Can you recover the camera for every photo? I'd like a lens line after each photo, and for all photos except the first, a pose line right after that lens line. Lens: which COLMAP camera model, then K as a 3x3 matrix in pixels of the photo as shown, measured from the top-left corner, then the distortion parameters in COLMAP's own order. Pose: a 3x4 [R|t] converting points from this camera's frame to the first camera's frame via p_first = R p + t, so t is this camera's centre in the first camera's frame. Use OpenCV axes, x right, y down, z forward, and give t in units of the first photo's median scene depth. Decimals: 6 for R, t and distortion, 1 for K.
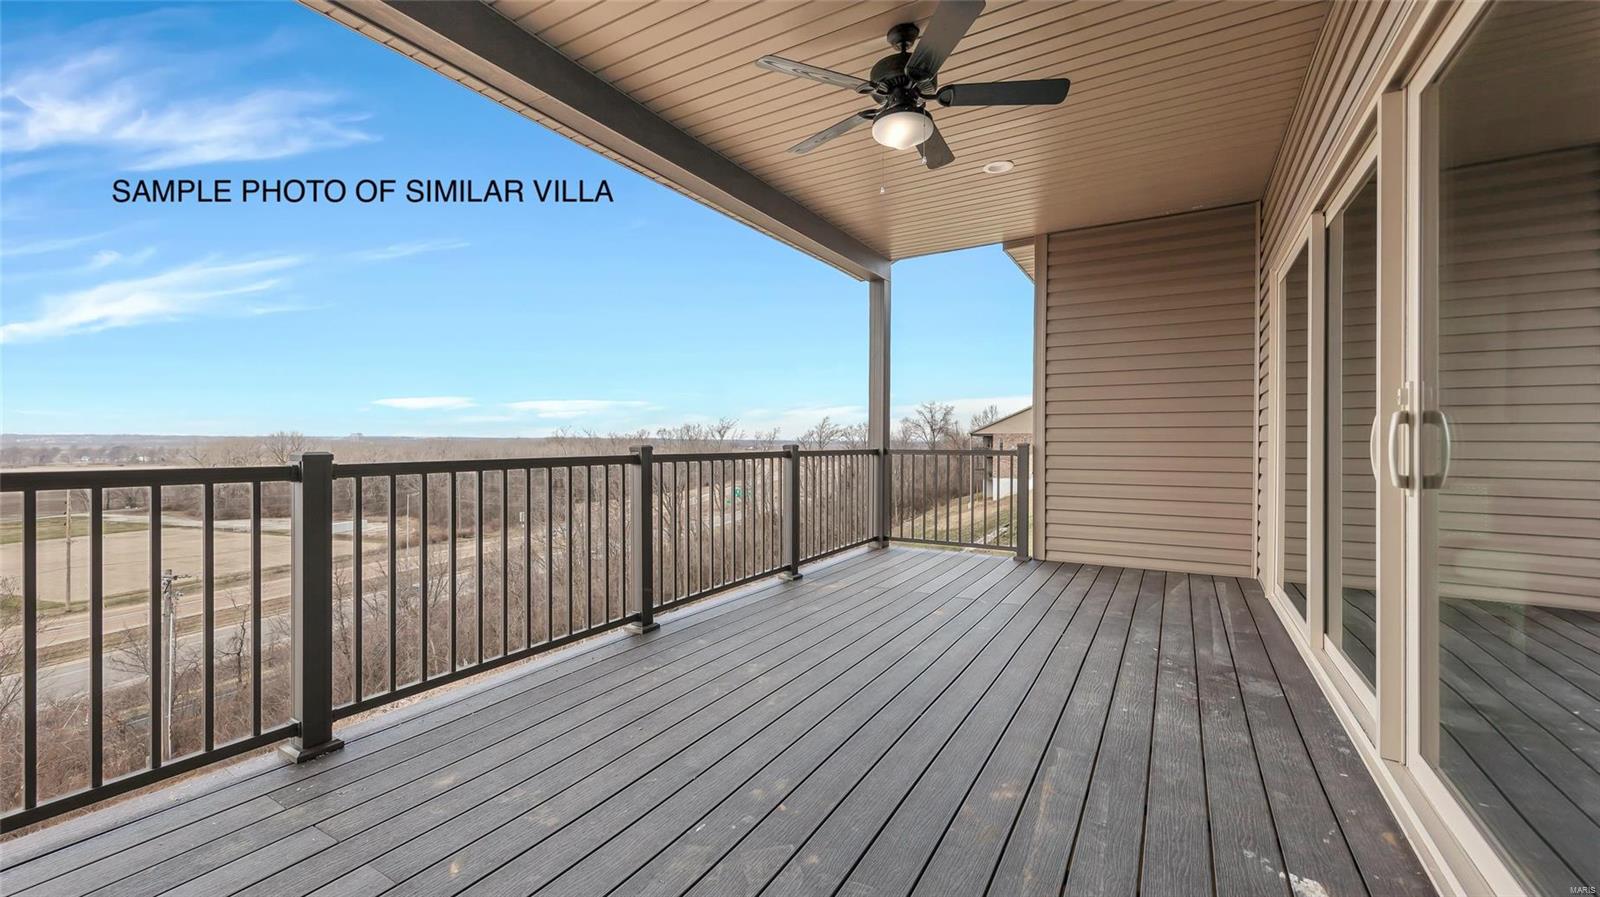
lens RADIAL K [[634.9, 0, 800.0], [0, 634.9, 448.5], [0, 0, 1]] dist [0.000064, 0.000034]
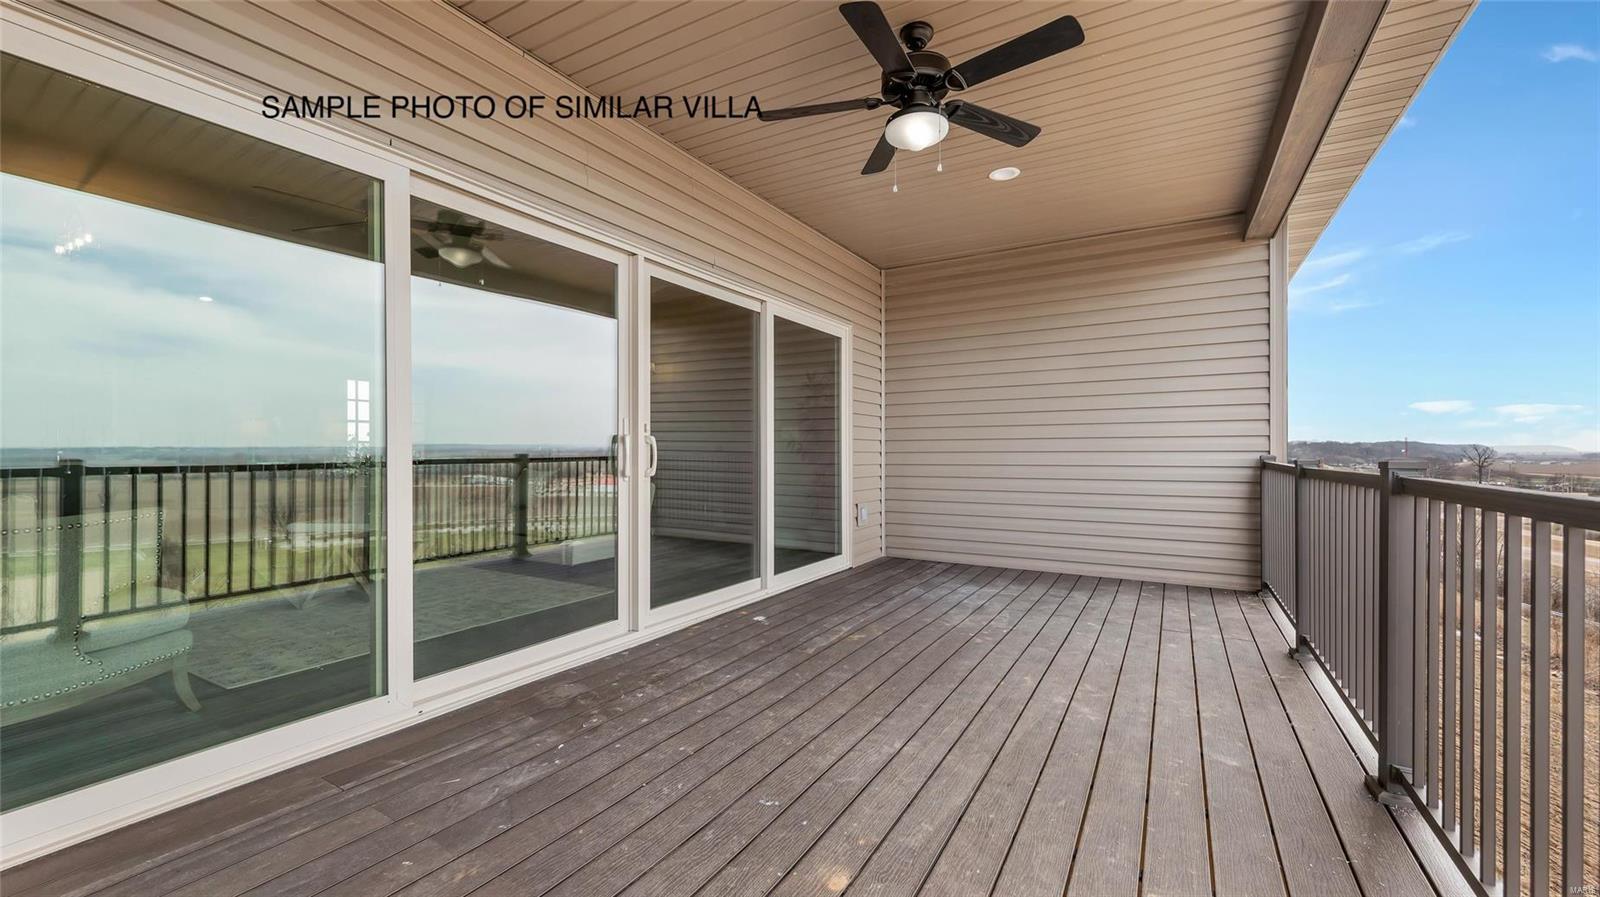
lens RADIAL K [[634.9, 0, 800.0], [0, 634.9, 448.5], [0, 0, 1]] dist [0.000064, 0.000034]
pose [[-0.999995, 0.002421, -0.002045, 0.382806], [0.002407, 0.999973, 0.006935, -0.026726], [0.002062, 0.006930, -0.999974, 2.228274]]
